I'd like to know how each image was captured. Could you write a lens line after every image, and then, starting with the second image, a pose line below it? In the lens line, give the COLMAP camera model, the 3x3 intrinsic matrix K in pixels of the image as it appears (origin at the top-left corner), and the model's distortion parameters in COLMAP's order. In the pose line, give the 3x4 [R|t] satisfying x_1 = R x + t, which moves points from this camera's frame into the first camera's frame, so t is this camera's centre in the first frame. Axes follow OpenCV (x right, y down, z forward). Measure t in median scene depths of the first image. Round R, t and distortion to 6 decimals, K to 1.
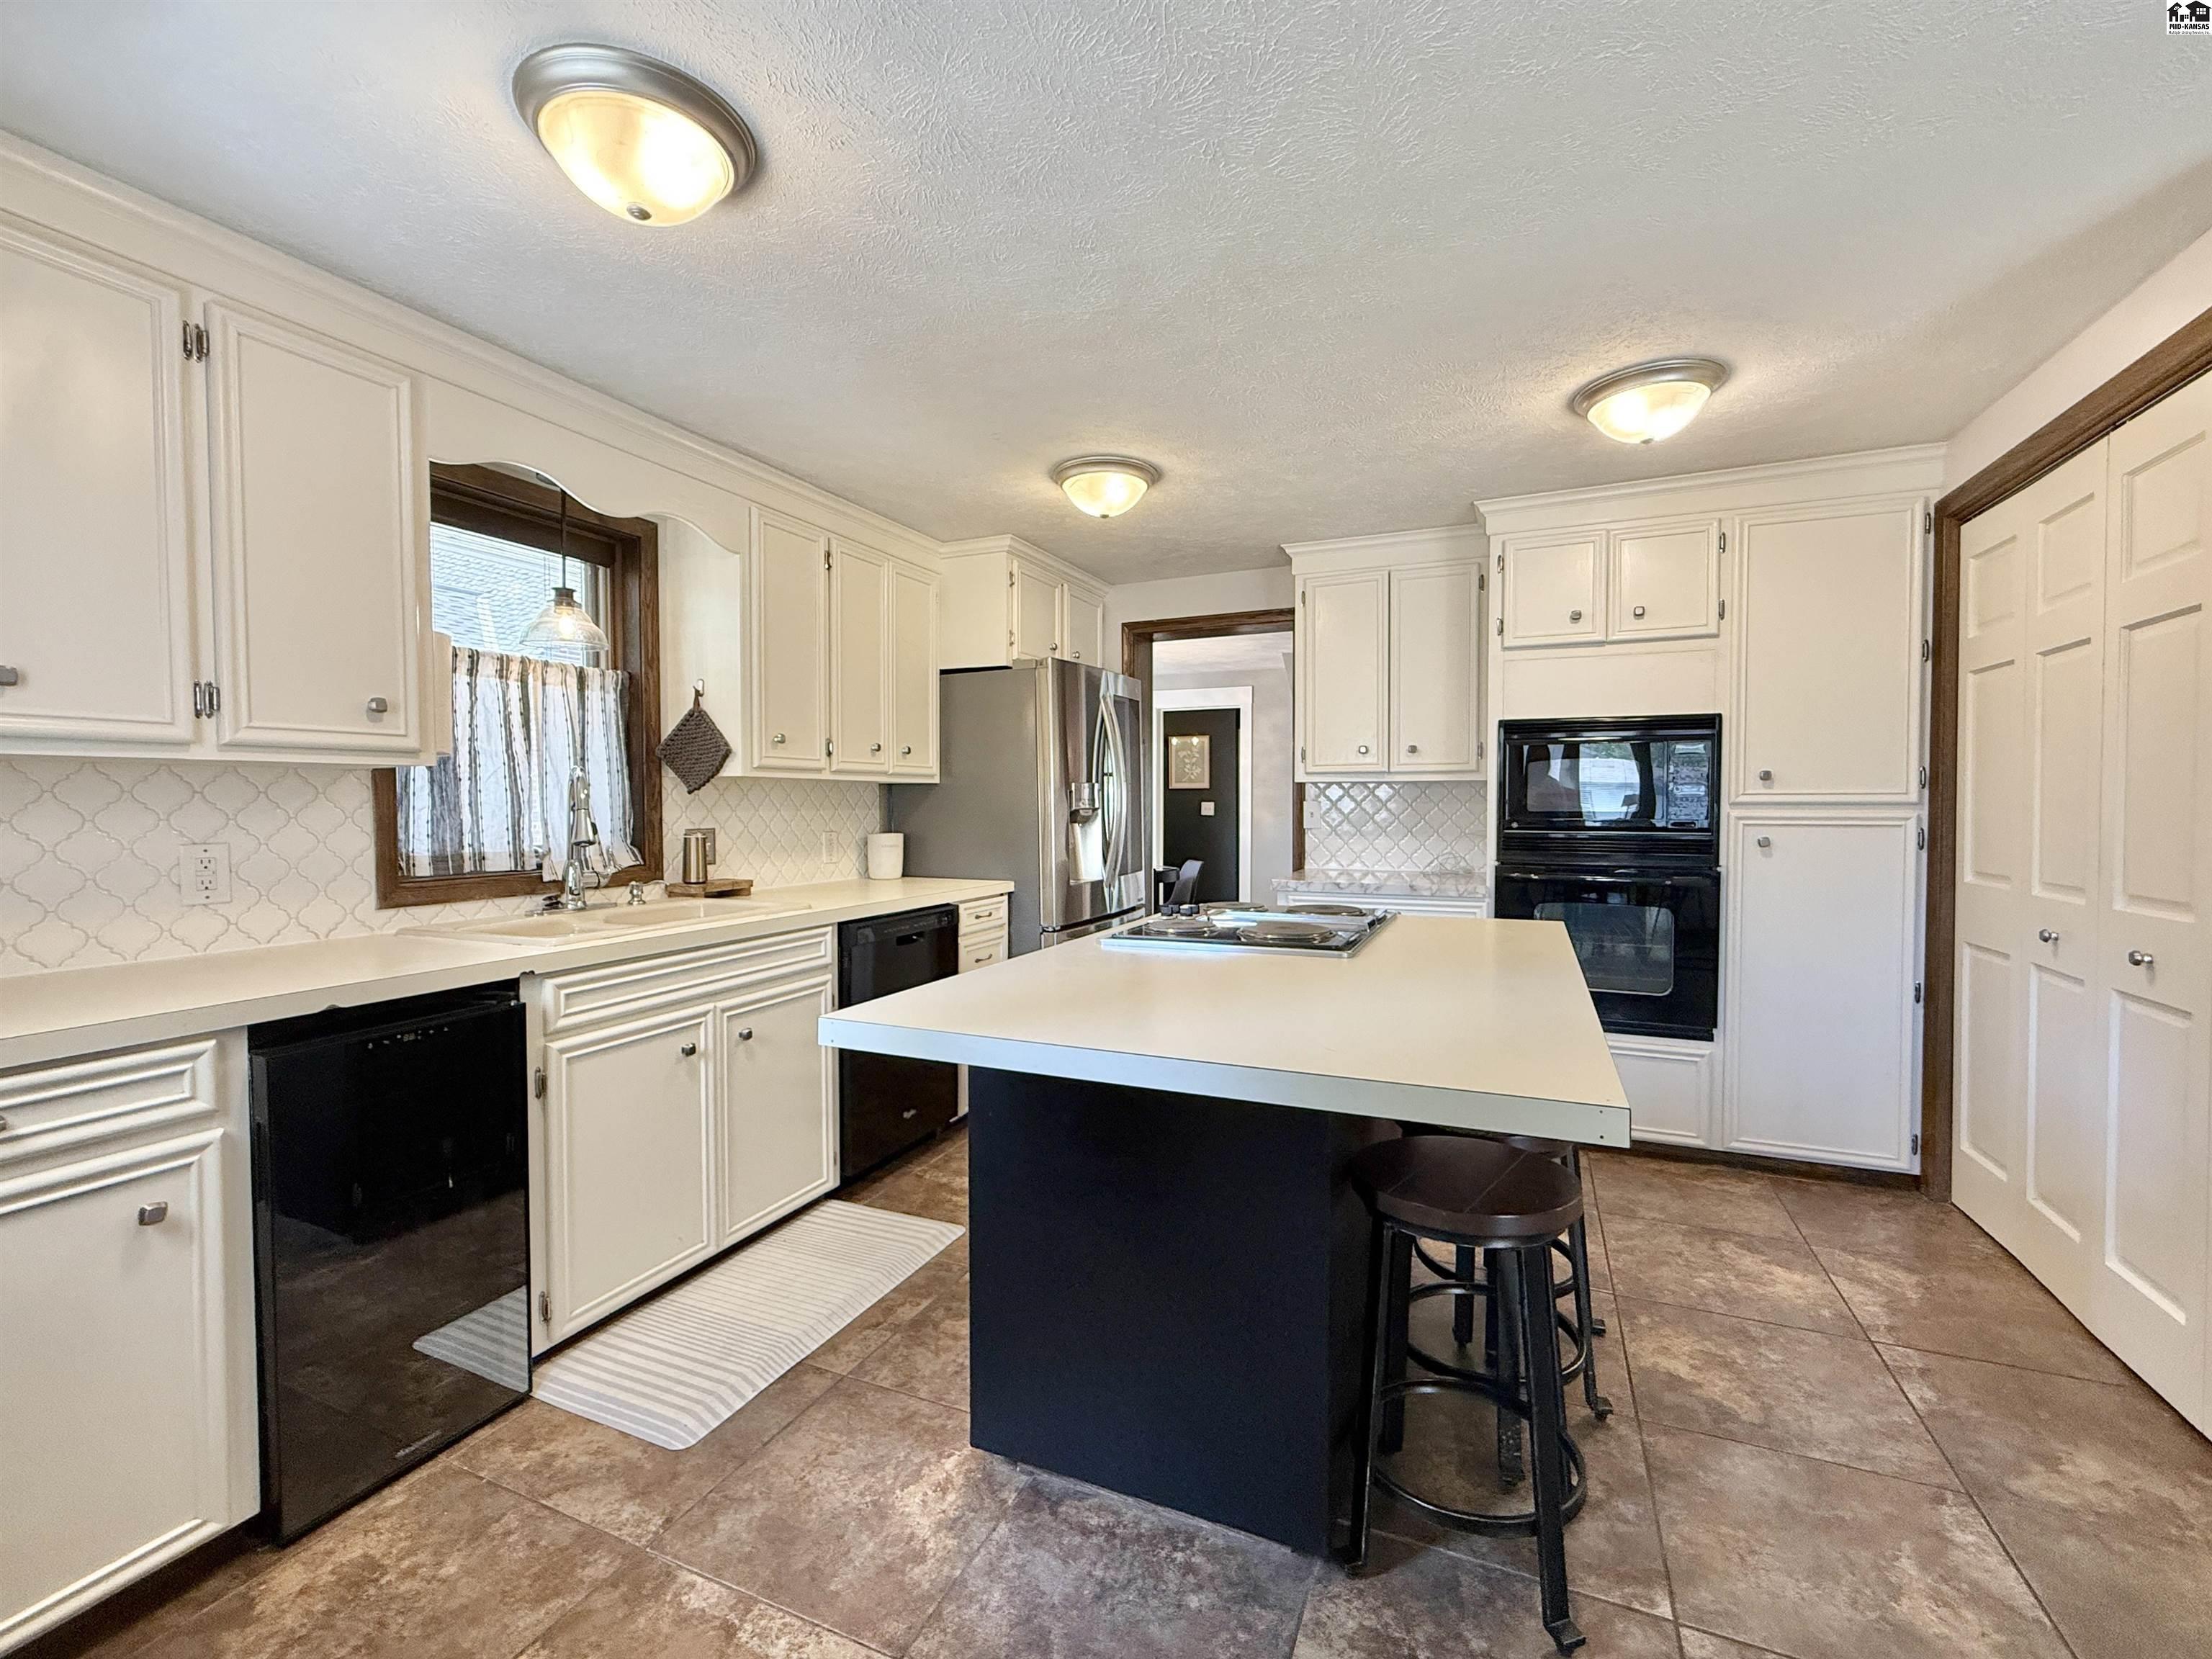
lens RADIAL K [[944.9, 0, 1103.8], [0, 944.9, 827.8], [0, 0, 1]] dist [-0.001522, 0.000303]
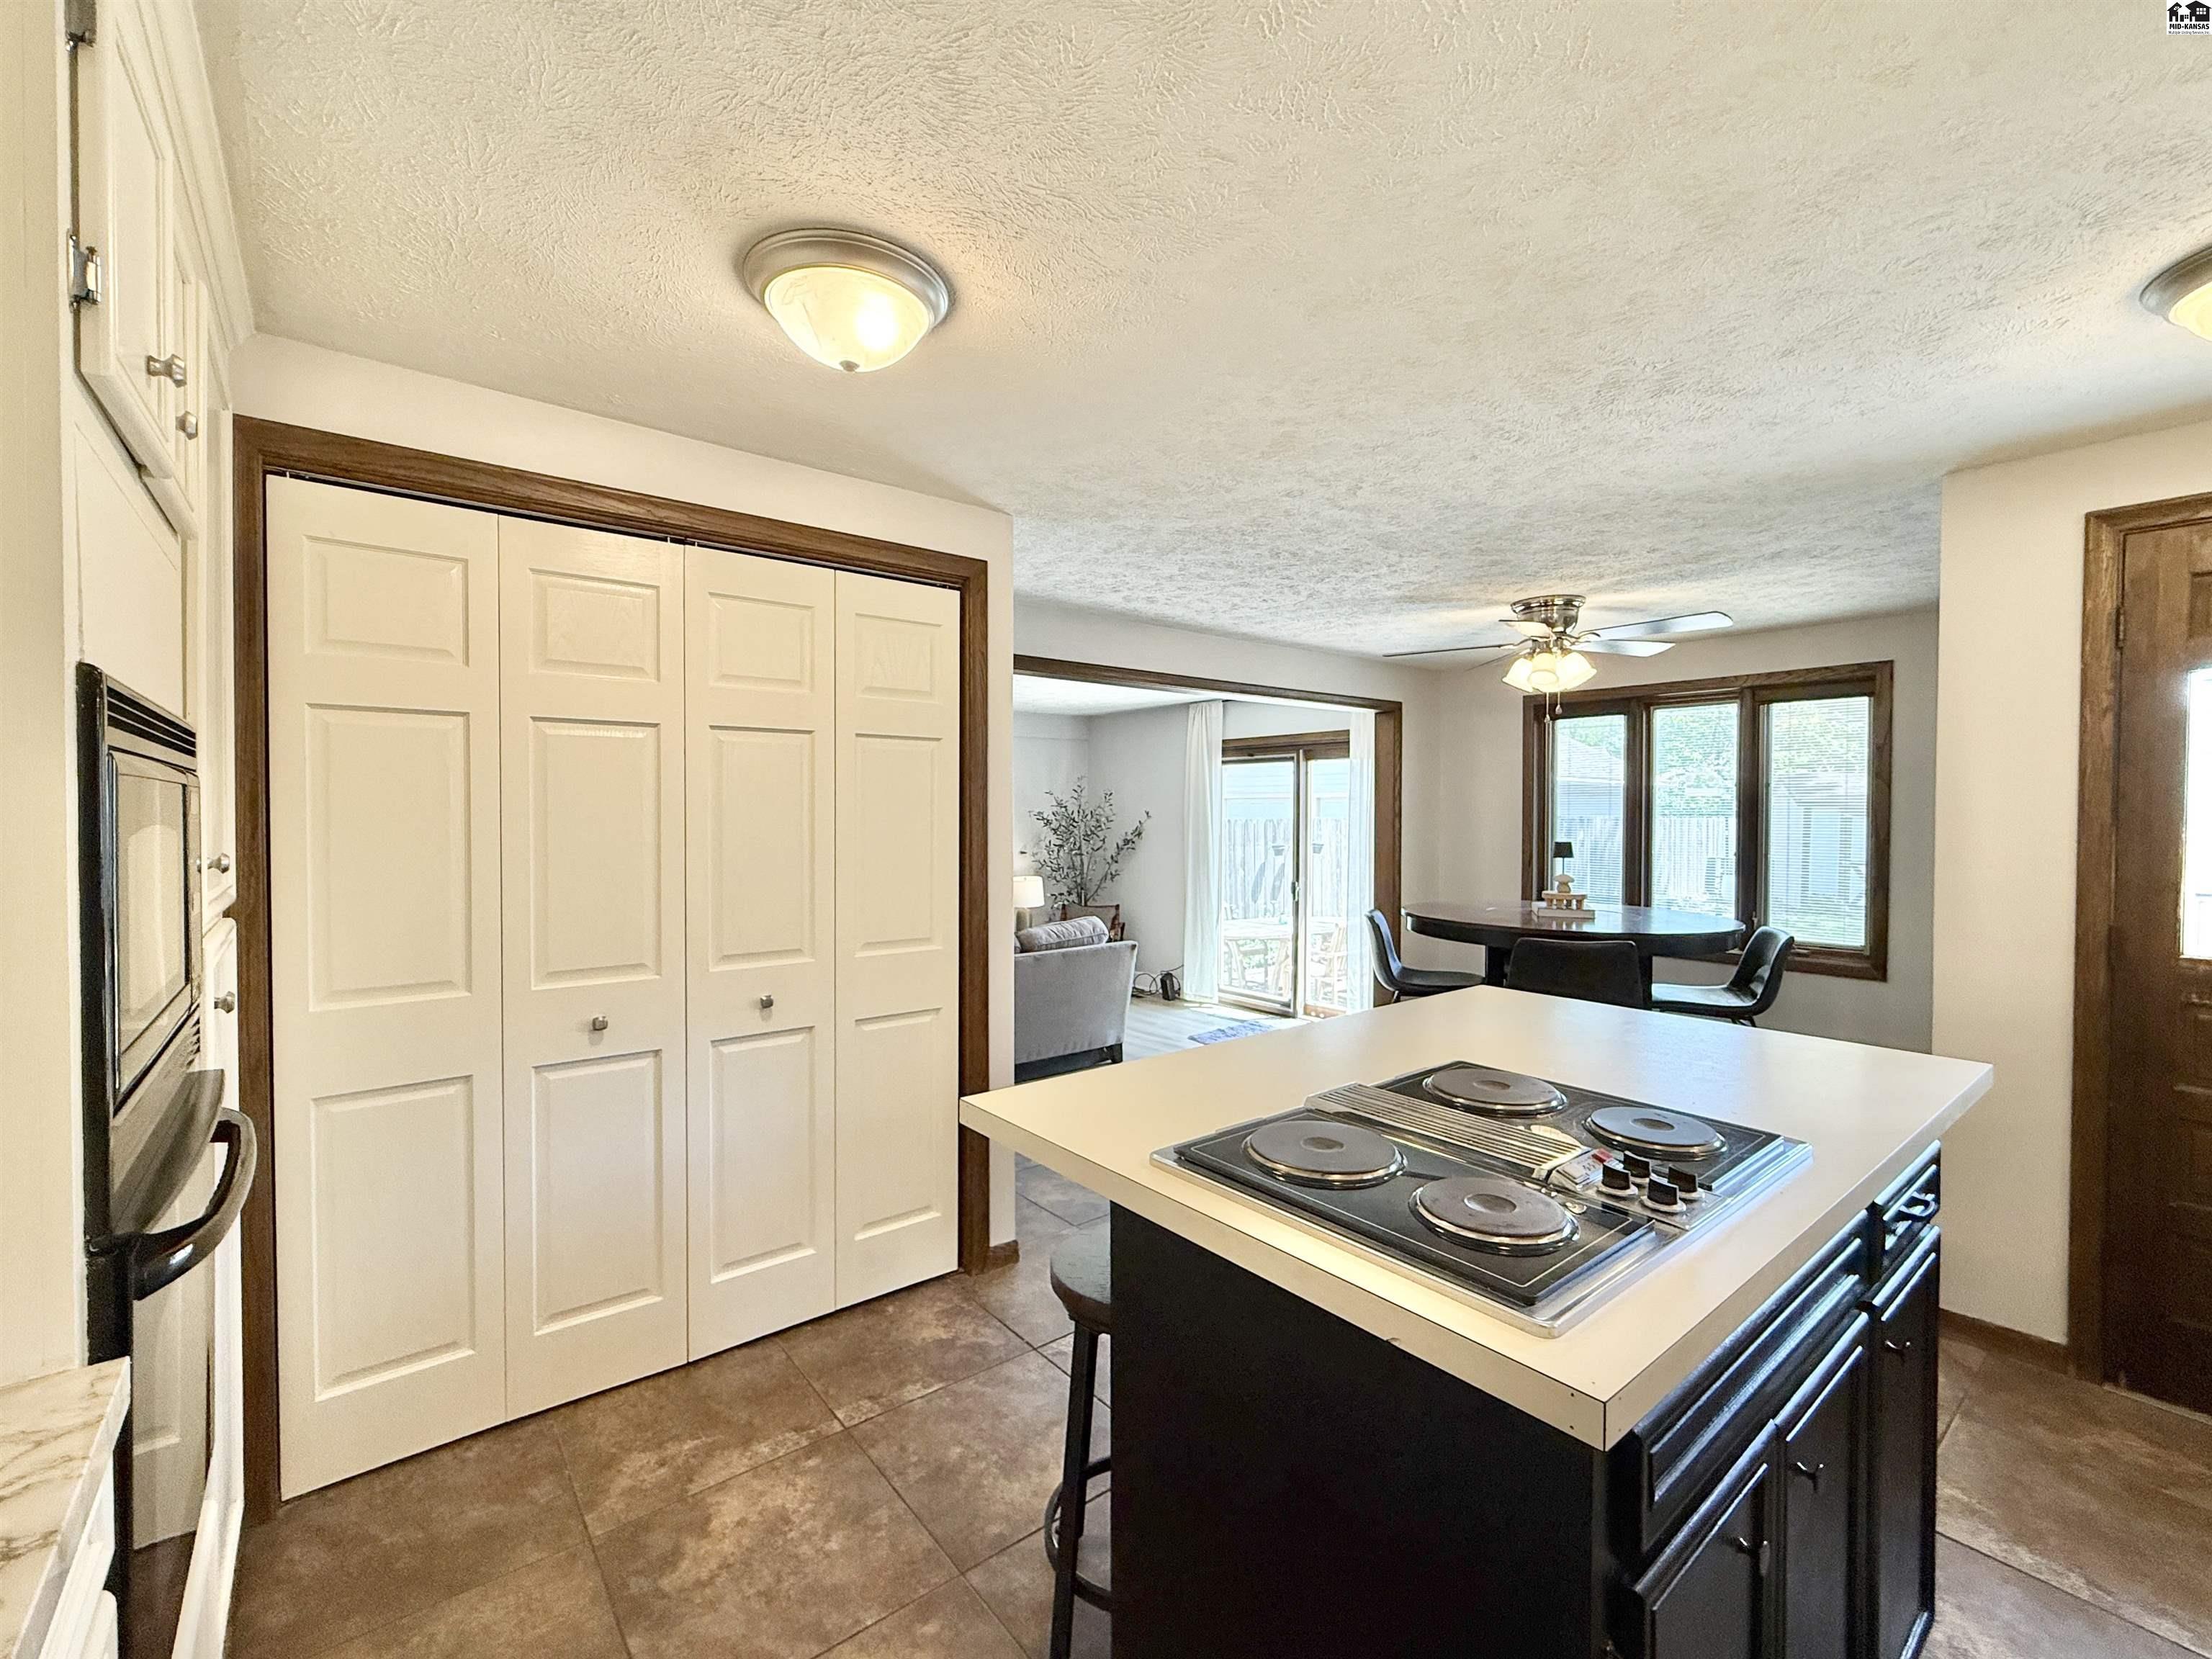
lens RADIAL K [[944.9, 0, 1102.8], [0, 944.9, 827.1], [0, 0, 1]] dist [-0.001522, 0.000303]
pose [[-0.885707, -0.007468, 0.464184, 0.087320], [0.012195, 0.999151, 0.039343, -0.091838], [-0.464084, 0.040507, -0.884865, 1.279919]]
